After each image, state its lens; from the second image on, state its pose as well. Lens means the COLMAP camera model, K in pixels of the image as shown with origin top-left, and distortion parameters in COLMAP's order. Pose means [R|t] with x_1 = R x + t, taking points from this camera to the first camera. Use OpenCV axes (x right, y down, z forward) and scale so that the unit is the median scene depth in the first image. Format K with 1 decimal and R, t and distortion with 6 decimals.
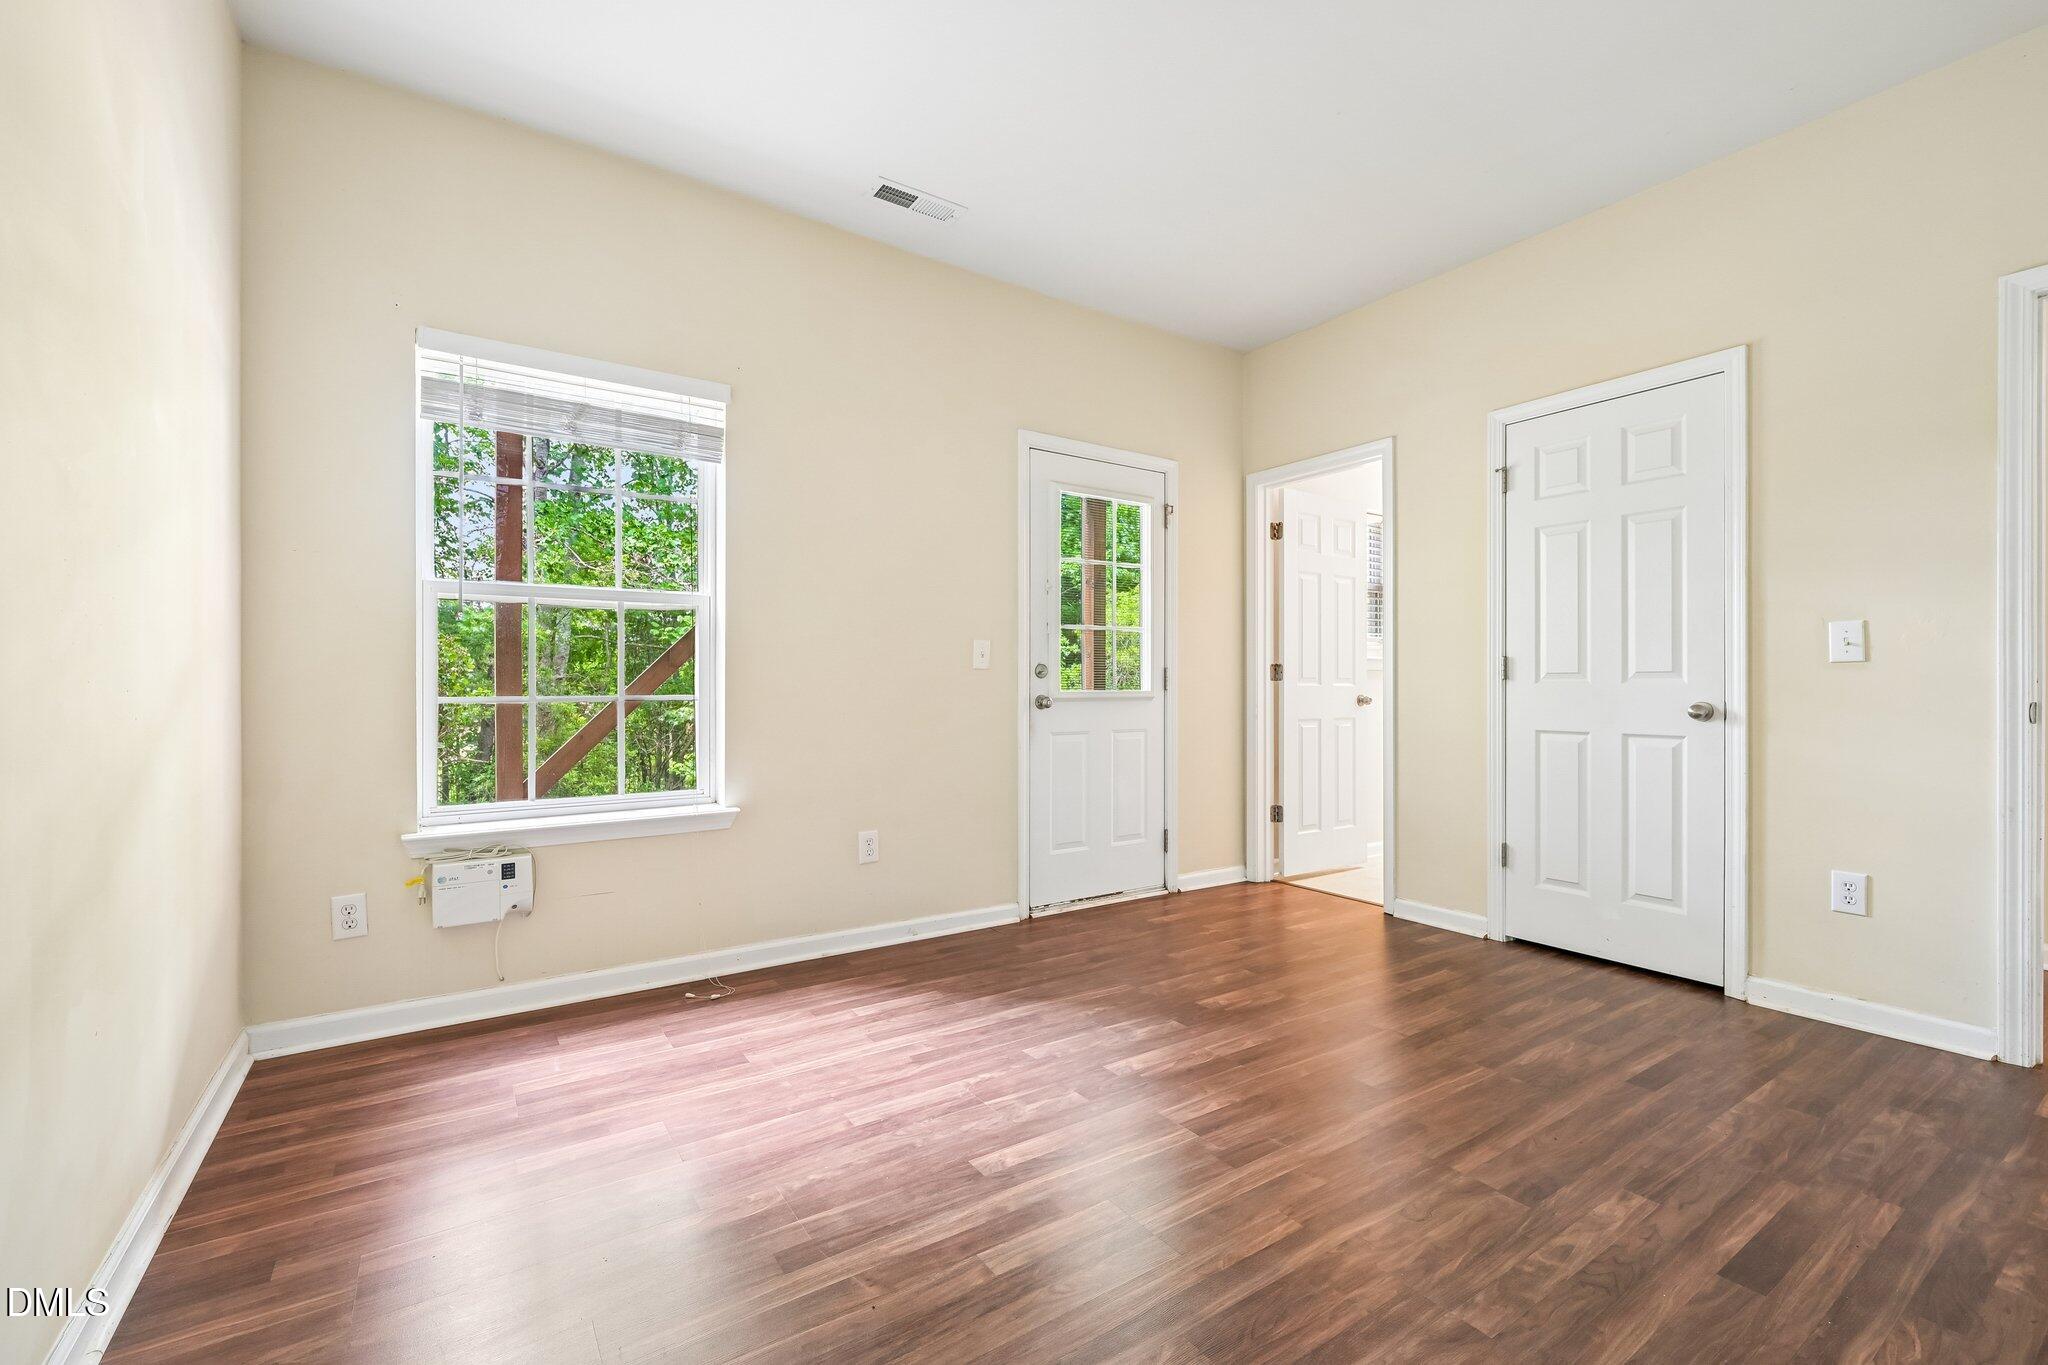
lens RADIAL K [[863.0, 0, 1015.8], [0, 863.0, 687.8], [0, 0, 1]] dist [-0.000975, -0.000243]
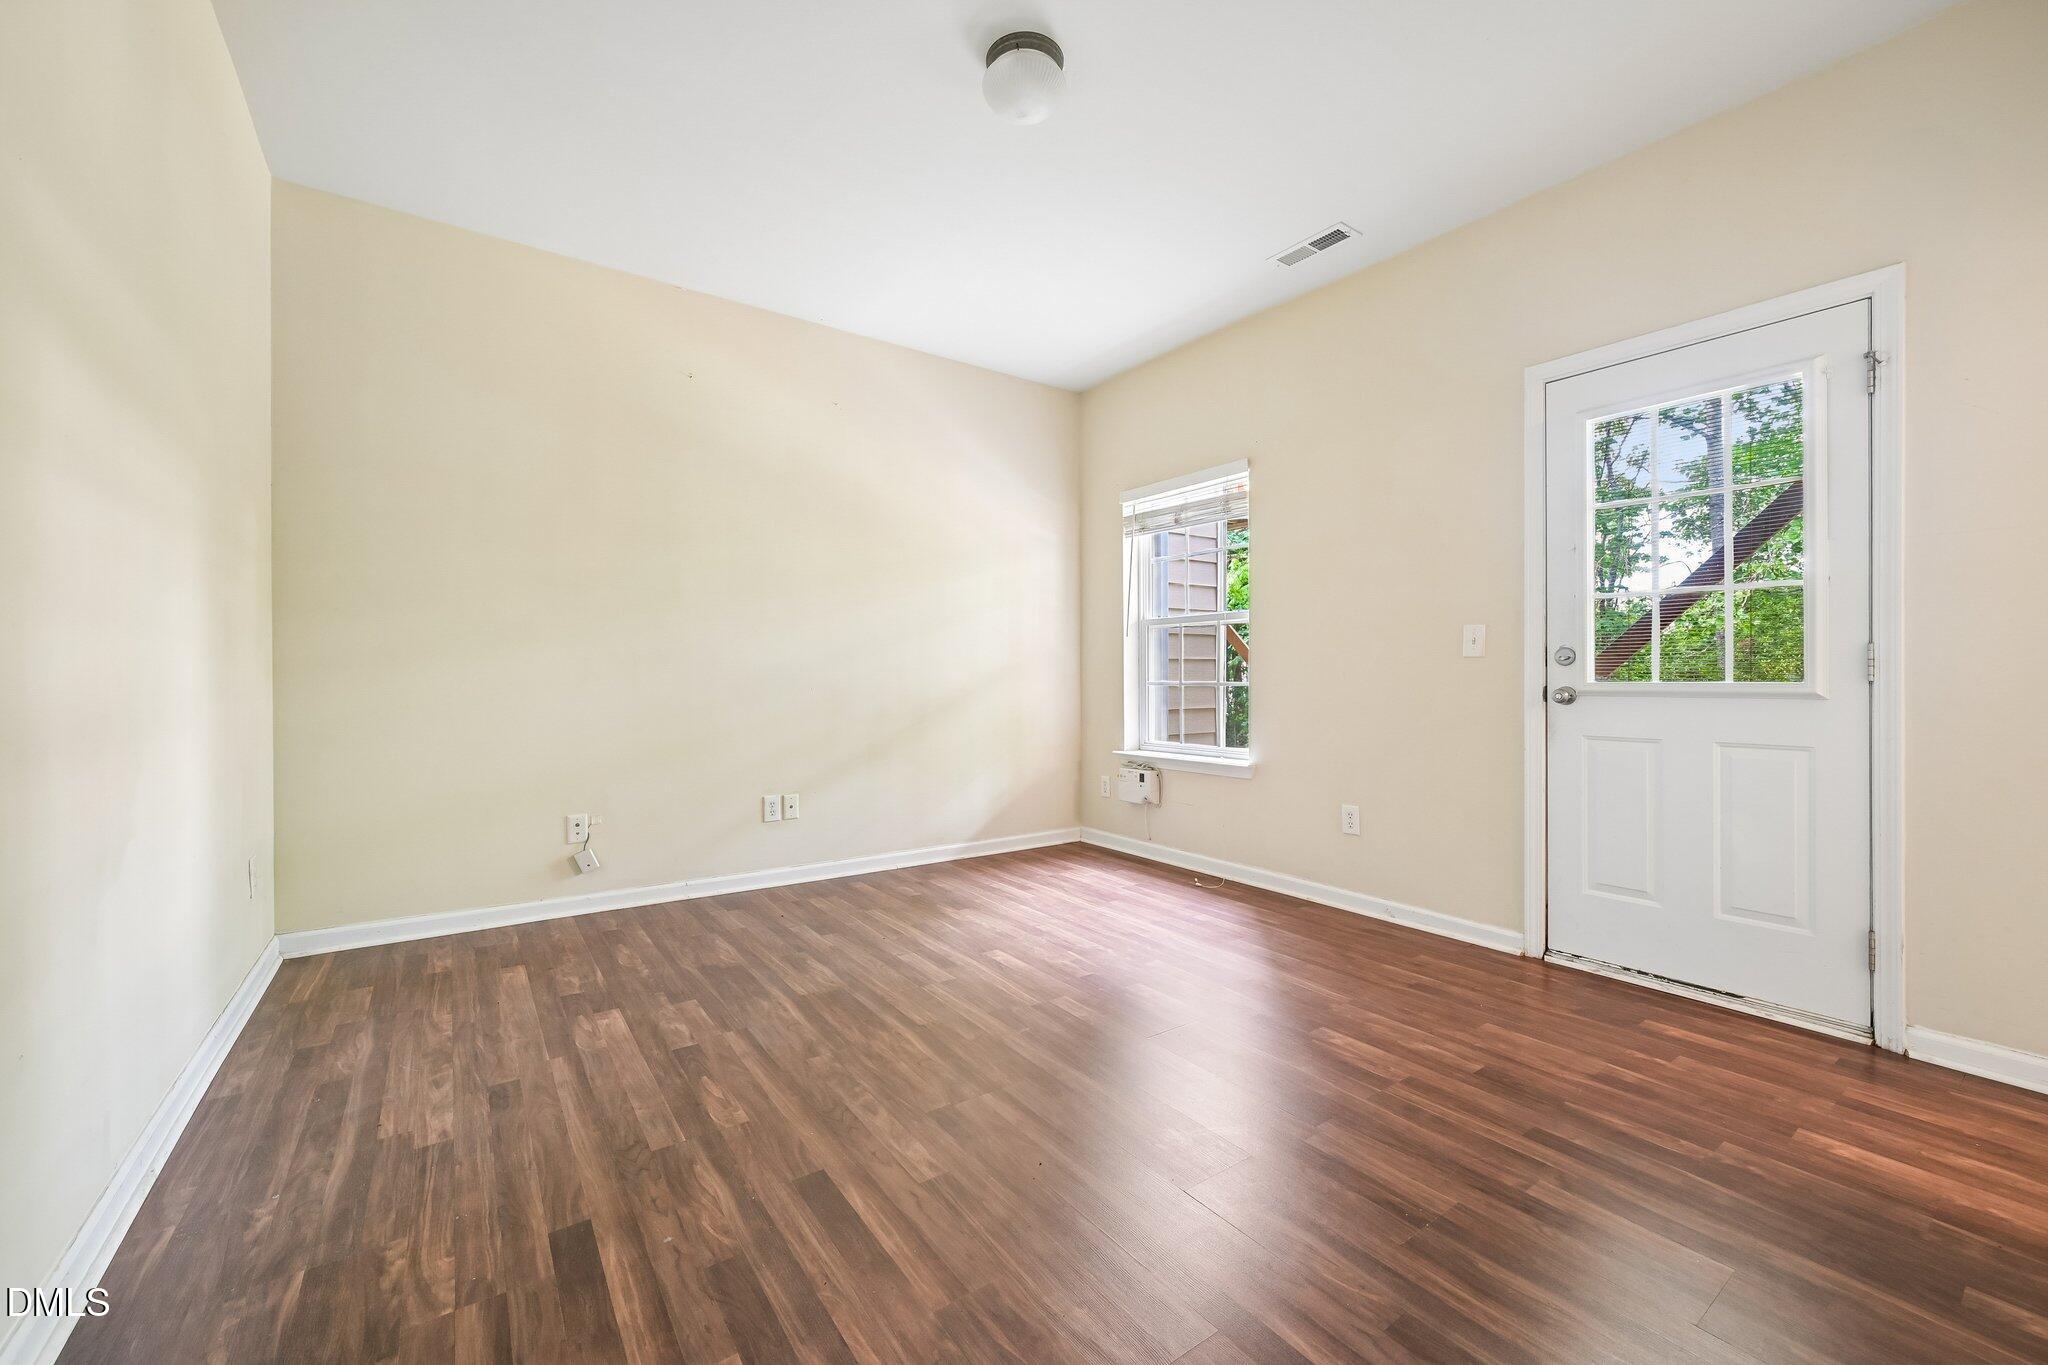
lens RADIAL K [[796.7, 0, 1028.8], [0, 796.7, 677.9], [0, 0, 1]] dist [0.001041, 0.000272]
pose [[0.040822, 0.000892, -0.999166, 0.963400], [-0.001996, 0.999998, 0.000811, 0.001110], [0.999164, 0.001961, 0.040823, 0.619974]]
